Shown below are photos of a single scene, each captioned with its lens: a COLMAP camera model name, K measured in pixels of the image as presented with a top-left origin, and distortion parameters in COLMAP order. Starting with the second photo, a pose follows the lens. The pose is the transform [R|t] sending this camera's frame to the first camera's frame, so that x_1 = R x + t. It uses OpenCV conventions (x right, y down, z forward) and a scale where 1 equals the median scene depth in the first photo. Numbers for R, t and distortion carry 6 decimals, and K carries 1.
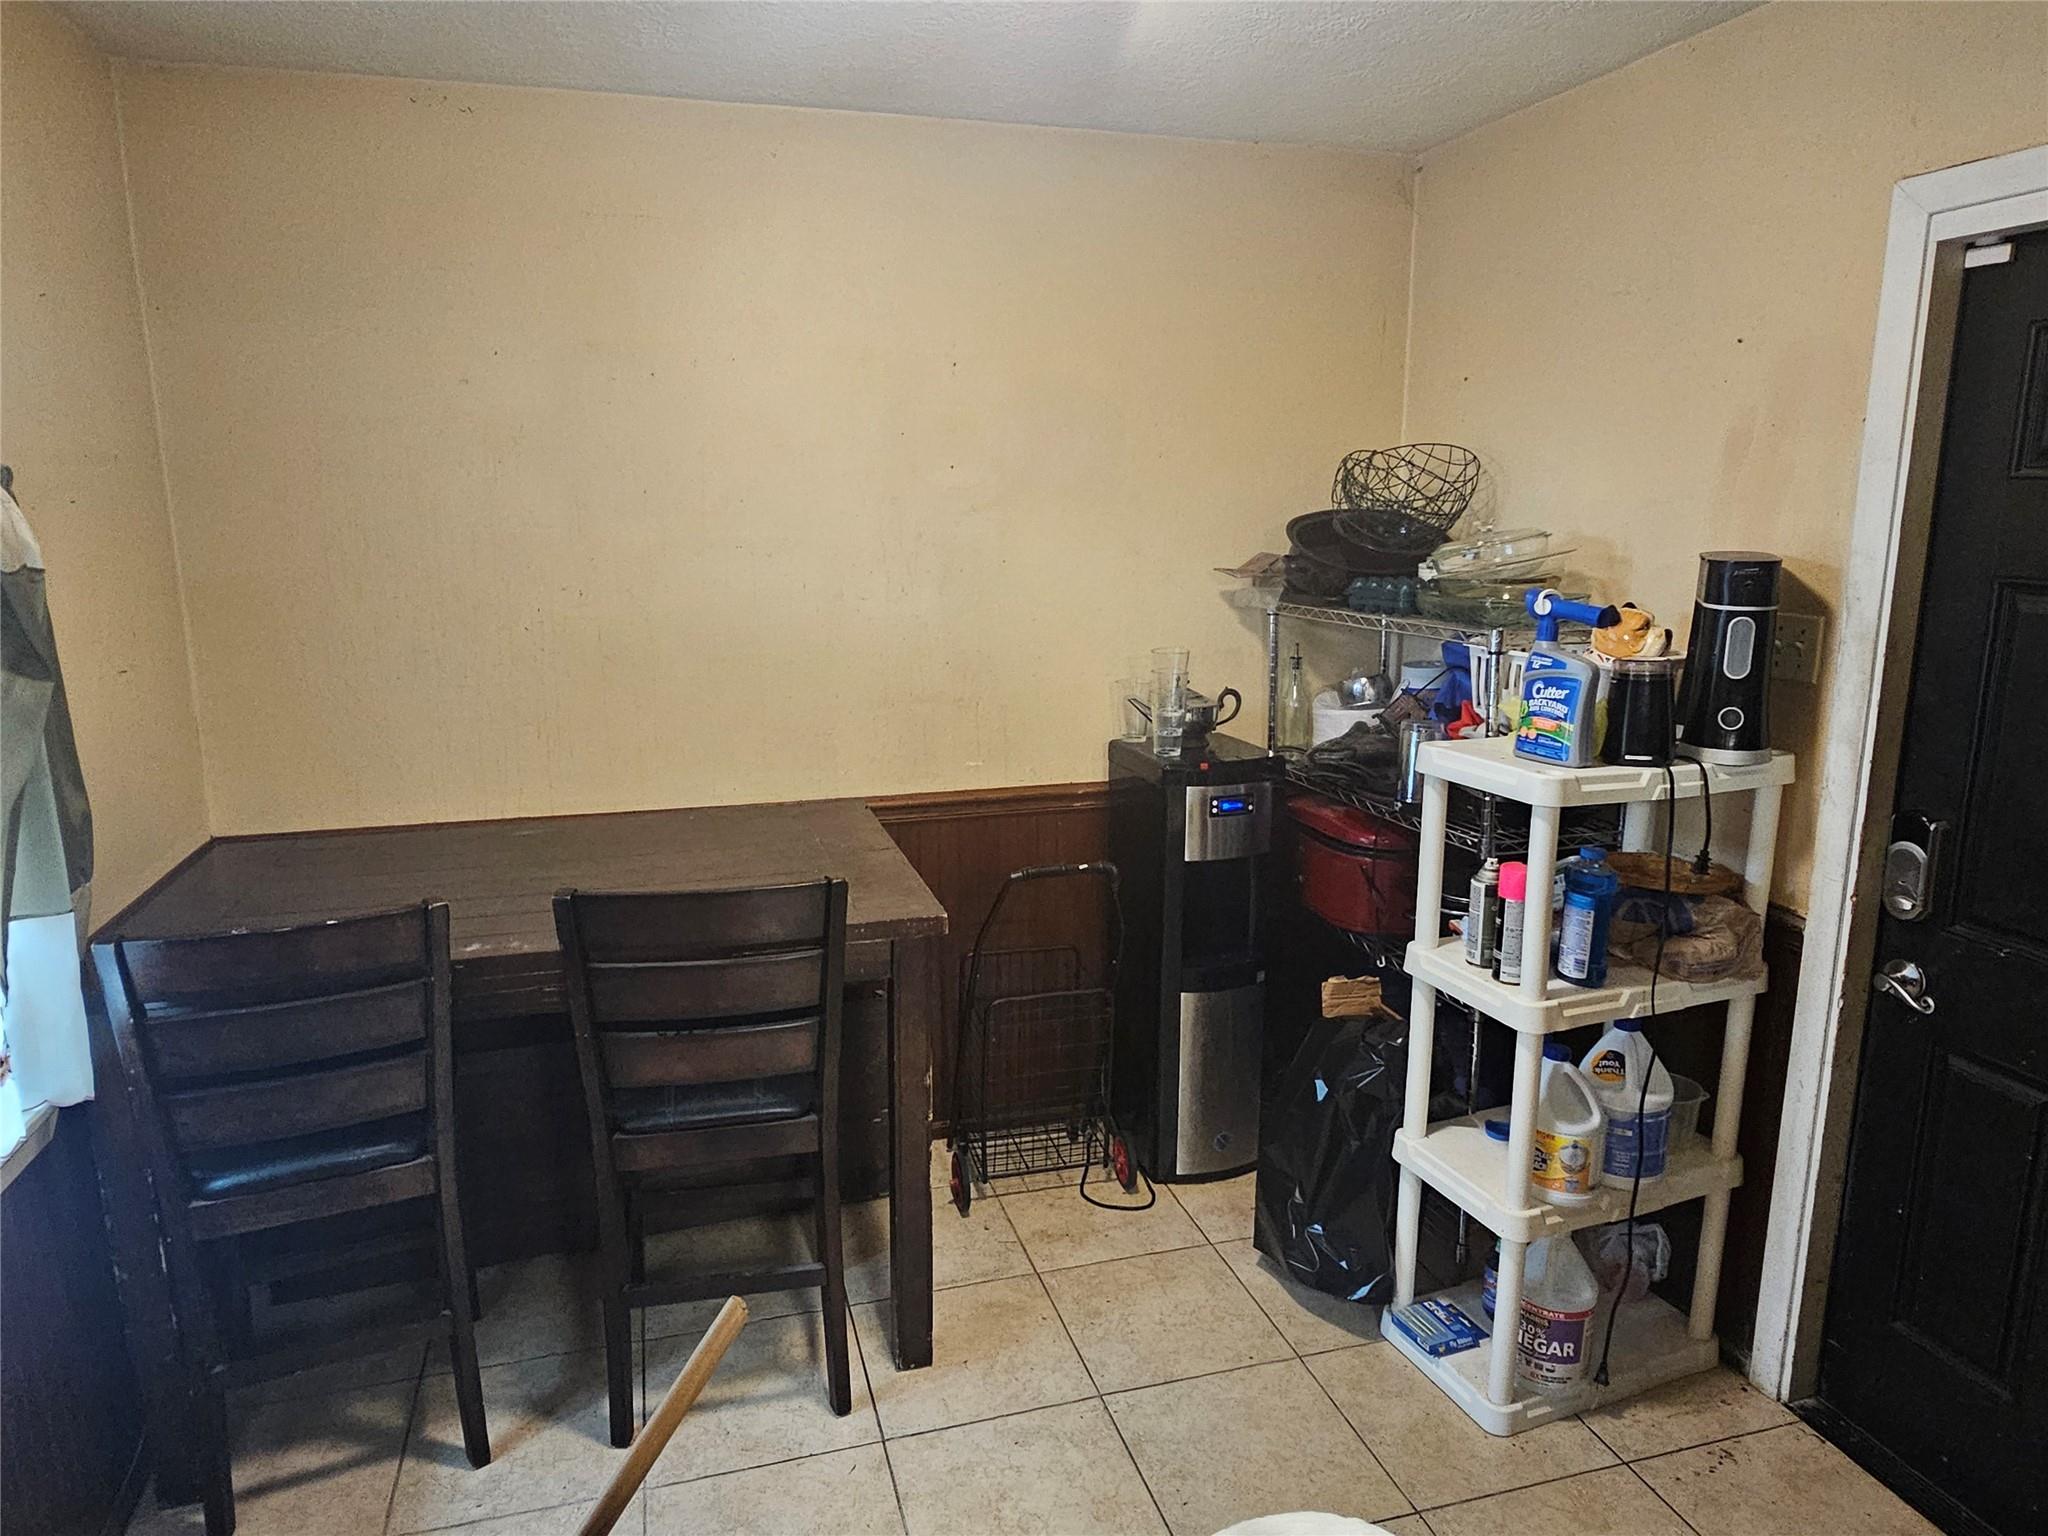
lens RADIAL K [[1320.5, 0, 1017.0], [0, 1320.5, 773.6], [0, 0, 1]] dist [0.006222, 0.000667]
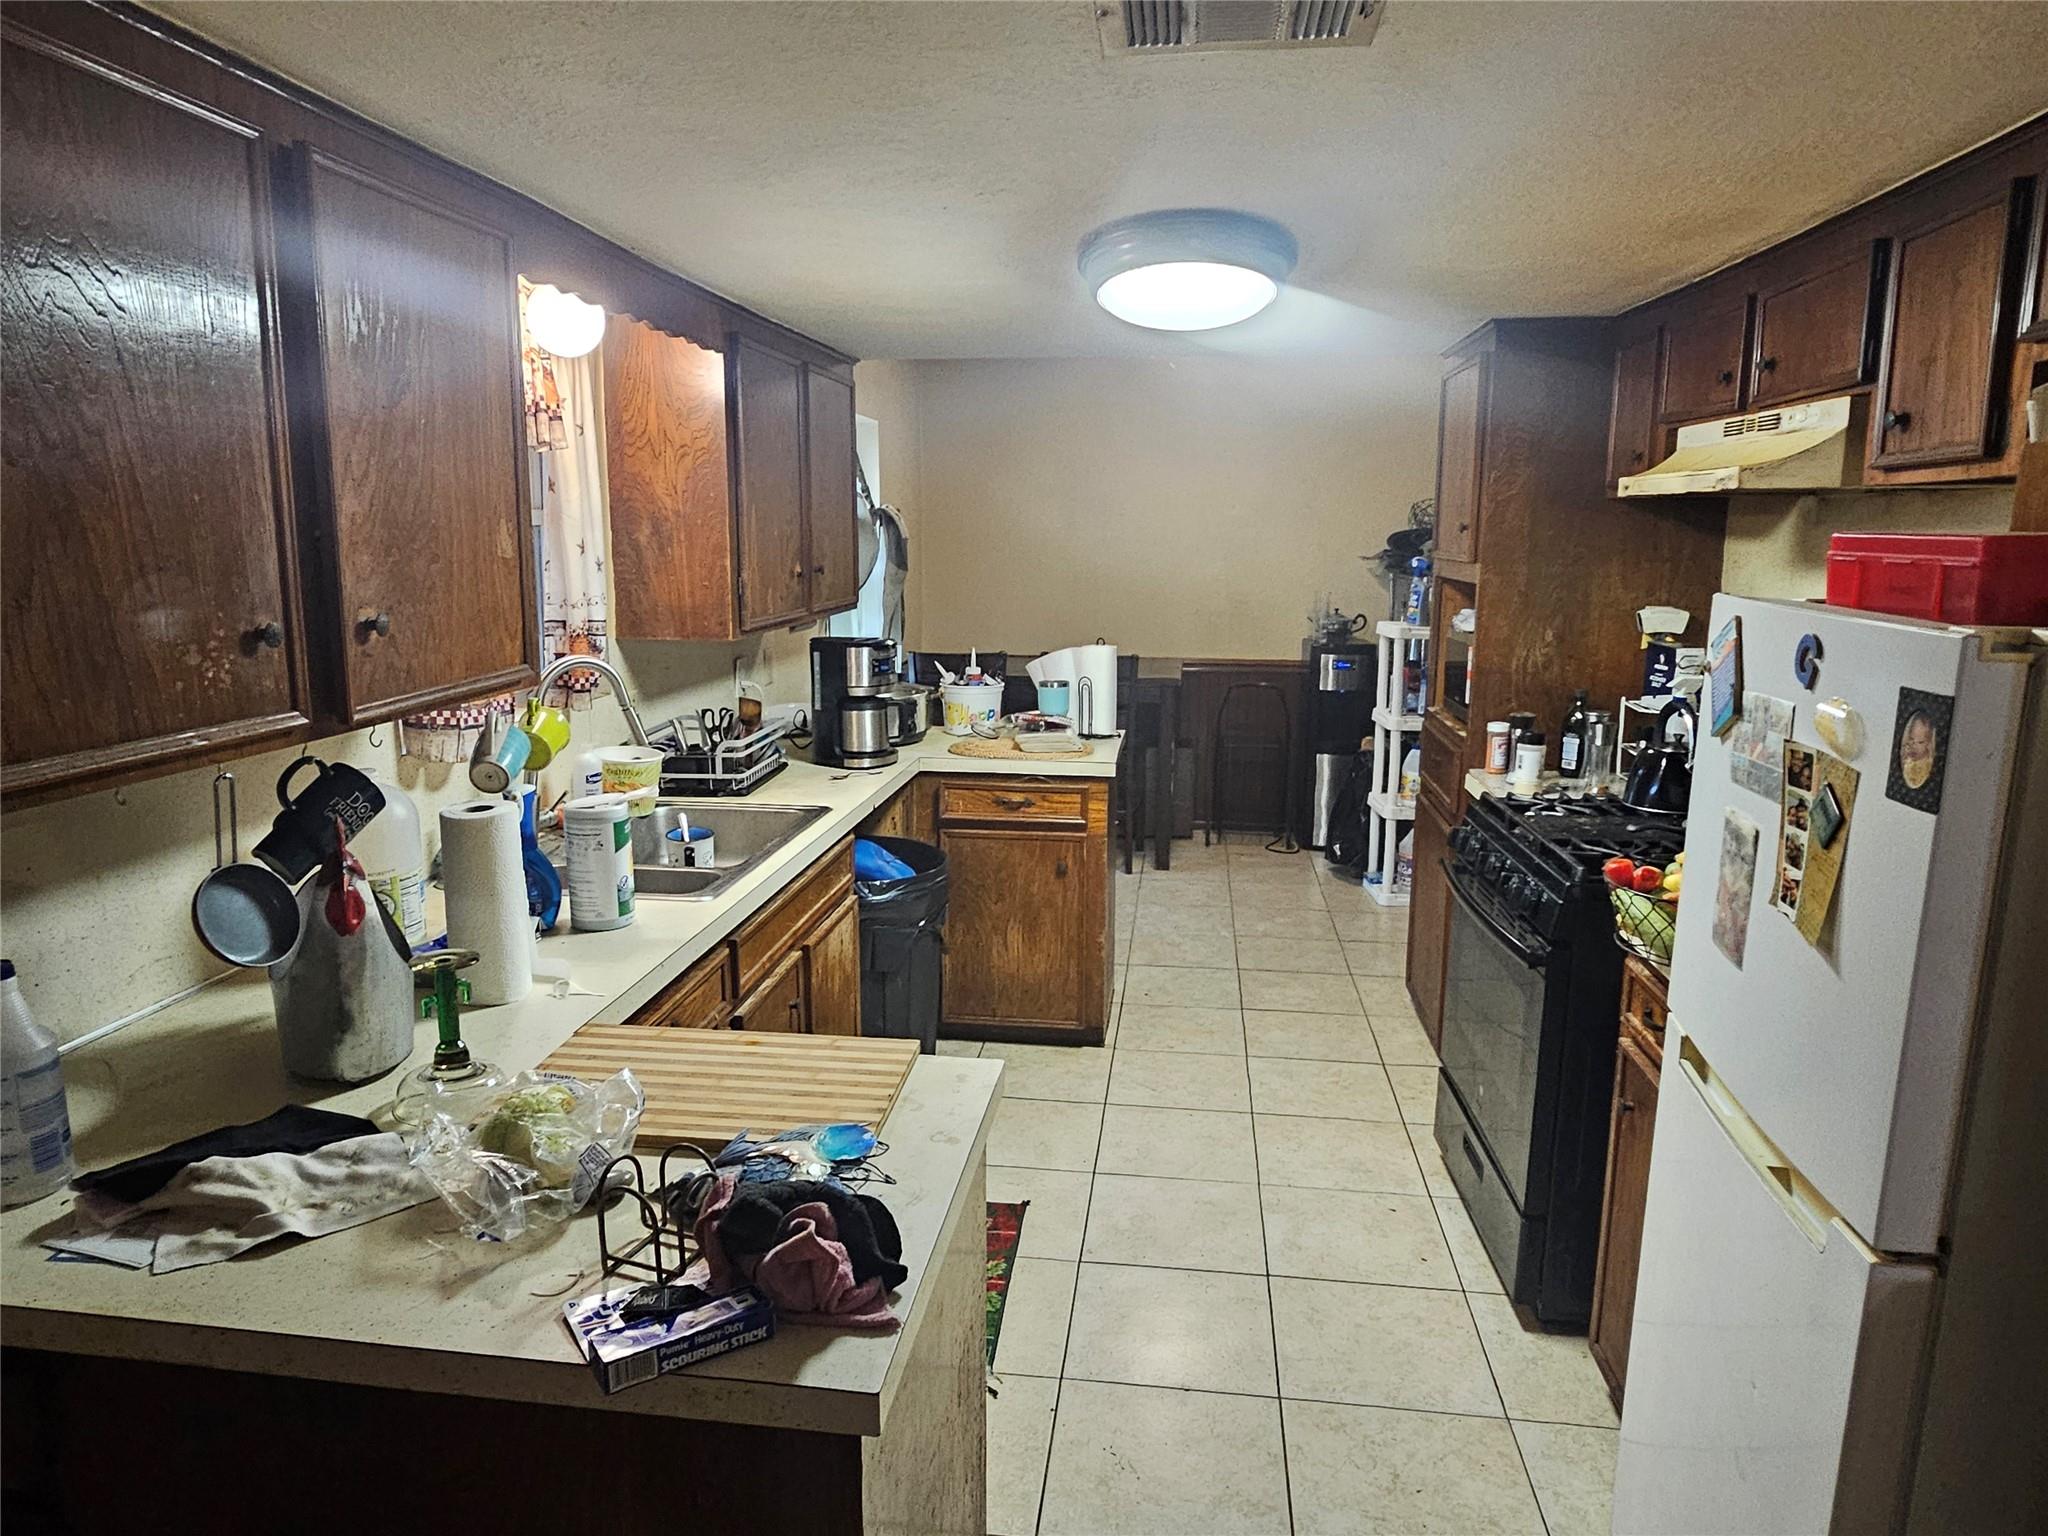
lens RADIAL K [[1320.5, 0, 1015.2], [0, 1320.5, 775.1], [0, 0, 1]] dist [0.006222, 0.000667]
pose [[0.917156, 0.079443, -0.390530, 0.553098], [-0.089225, 0.995987, -0.006937, 0.279351], [0.388412, 0.041207, 0.920564, -1.234662]]
